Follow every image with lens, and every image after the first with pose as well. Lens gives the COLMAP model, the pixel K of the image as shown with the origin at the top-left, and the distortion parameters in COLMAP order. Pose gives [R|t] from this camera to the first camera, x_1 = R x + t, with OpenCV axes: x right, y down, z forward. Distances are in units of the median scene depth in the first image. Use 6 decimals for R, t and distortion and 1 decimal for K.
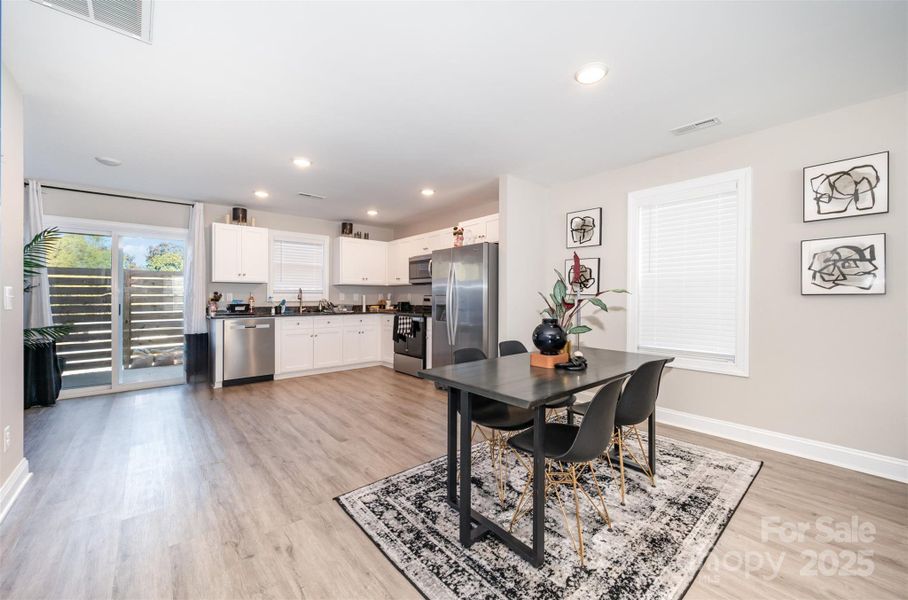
lens RADIAL K [[357.0, 0, 455.1], [0, 357.0, 297.1], [0, 0, 1]] dist [-0.000579, 0.000001]
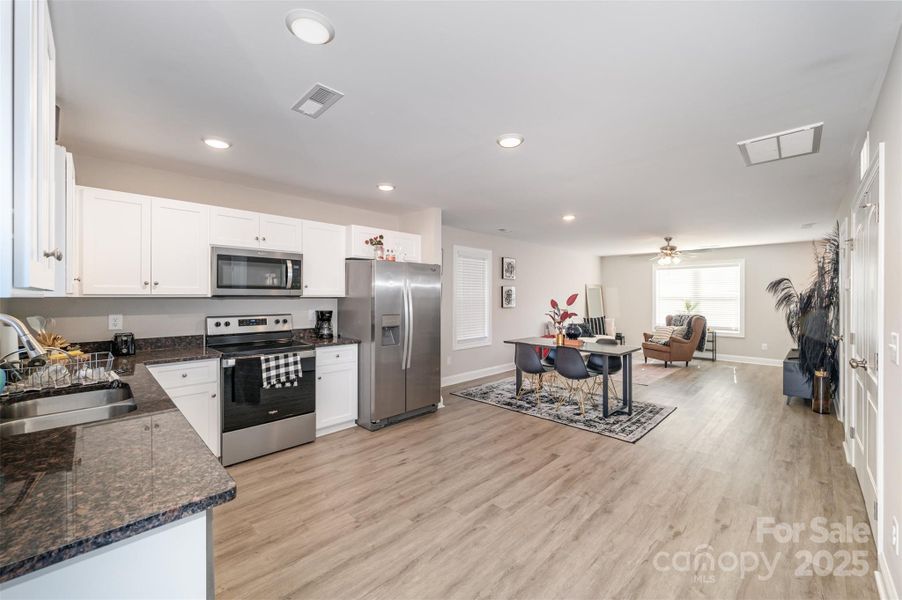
lens RADIAL K [[357.0, 0, 449.4], [0, 357.0, 298.2], [0, 0, 1]] dist [-0.001244, 0.000062]
pose [[-0.065568, -0.001695, 0.997847, -1.195984], [0.000237, 0.999999, 0.001714, -0.062241], [-0.997848, 0.000349, -0.065567, 1.221700]]
